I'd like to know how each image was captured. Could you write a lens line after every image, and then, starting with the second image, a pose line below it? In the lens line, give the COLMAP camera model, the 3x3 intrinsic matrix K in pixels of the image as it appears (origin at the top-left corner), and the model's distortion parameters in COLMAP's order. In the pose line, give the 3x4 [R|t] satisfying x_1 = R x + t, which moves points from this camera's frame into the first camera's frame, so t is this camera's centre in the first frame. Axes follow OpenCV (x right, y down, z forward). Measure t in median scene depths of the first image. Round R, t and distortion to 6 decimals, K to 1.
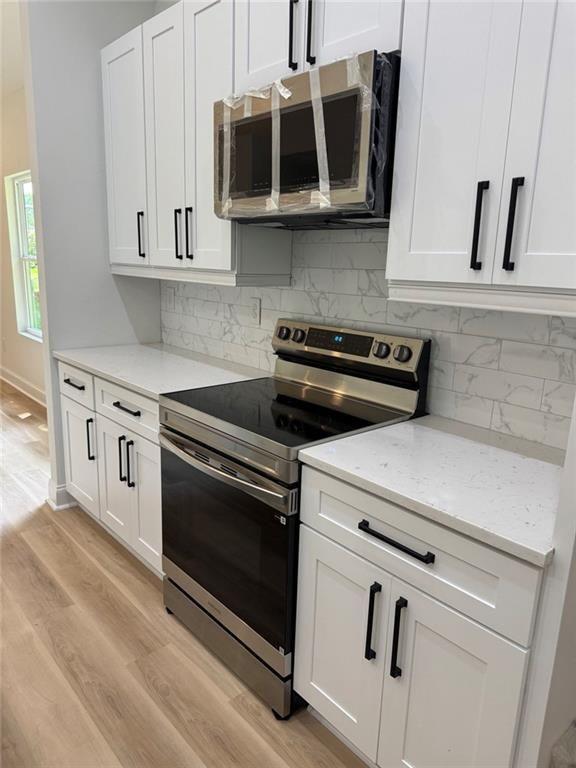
lens RADIAL K [[540.1, 0, 287.3], [0, 540.1, 390.9], [0, 0, 1]] dist [0.035369, -0.043935]
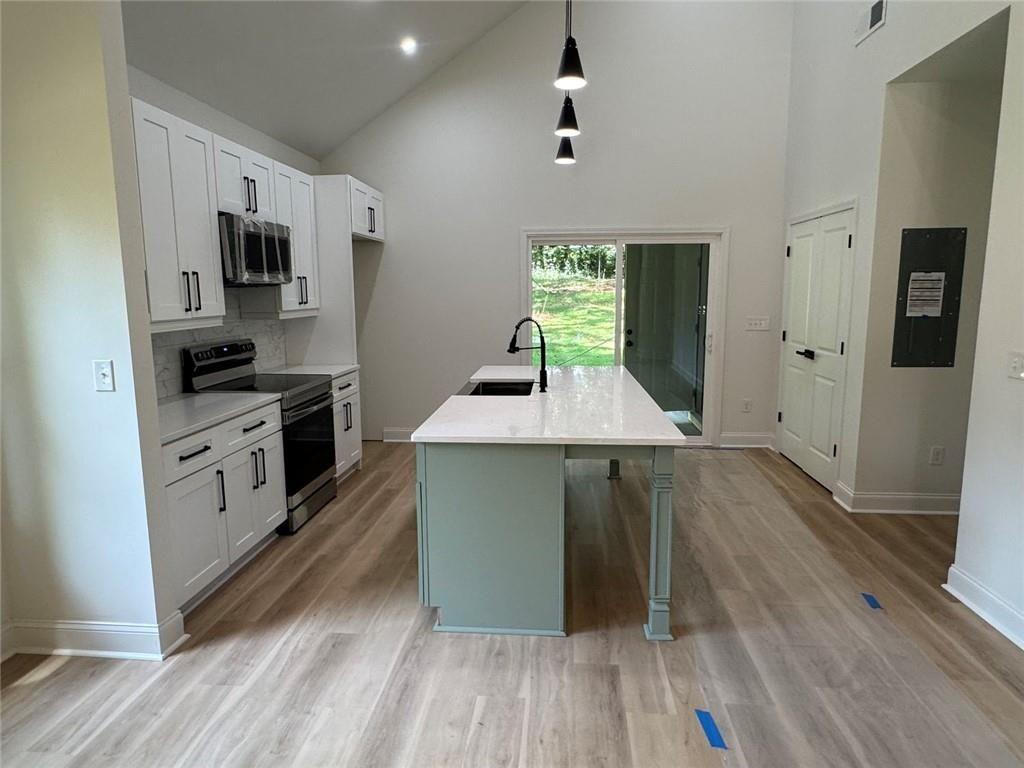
lens RADIAL K [[624.9, 0, 499.3], [0, 624.9, 386.1], [0, 0, 1]] dist [-0.002333, -0.002339]
pose [[-0.674830, -0.138211, 0.724915, -1.803777], [0.161210, 0.930972, 0.327570, -0.460870], [-0.720150, 0.337918, -0.605967, 1.491395]]
